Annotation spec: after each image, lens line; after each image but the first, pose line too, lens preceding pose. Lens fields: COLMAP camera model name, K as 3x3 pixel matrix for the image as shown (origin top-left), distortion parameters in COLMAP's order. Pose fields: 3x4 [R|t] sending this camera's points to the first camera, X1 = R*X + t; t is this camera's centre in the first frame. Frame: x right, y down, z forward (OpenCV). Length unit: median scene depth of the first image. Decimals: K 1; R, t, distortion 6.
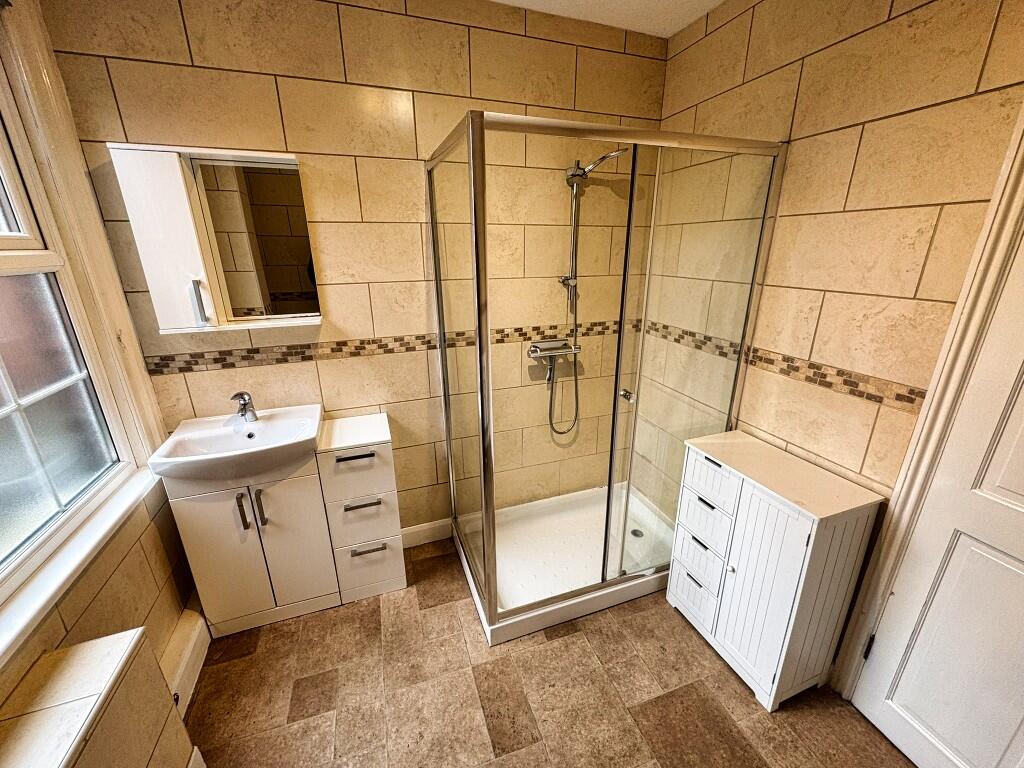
lens RADIAL K [[408.1, 0, 510.8], [0, 408.1, 383.6], [0, 0, 1]] dist [0.000485, 0.000153]
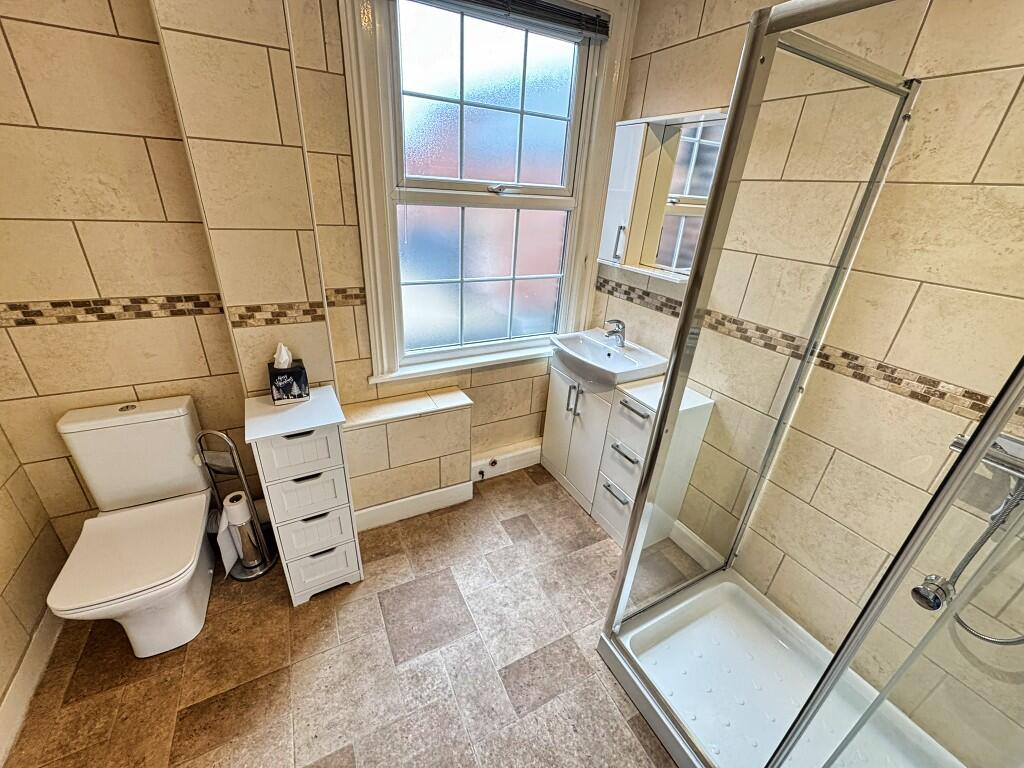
lens RADIAL K [[408.1, 0, 510.8], [0, 408.1, 383.6], [0, 0, 1]] dist [0.000485, 0.000153]
pose [[0.149652, 0.439827, -0.885526, 0.478034], [-0.374437, 0.854116, 0.360947, -0.138848], [0.915096, 0.277558, 0.292508, 0.375028]]
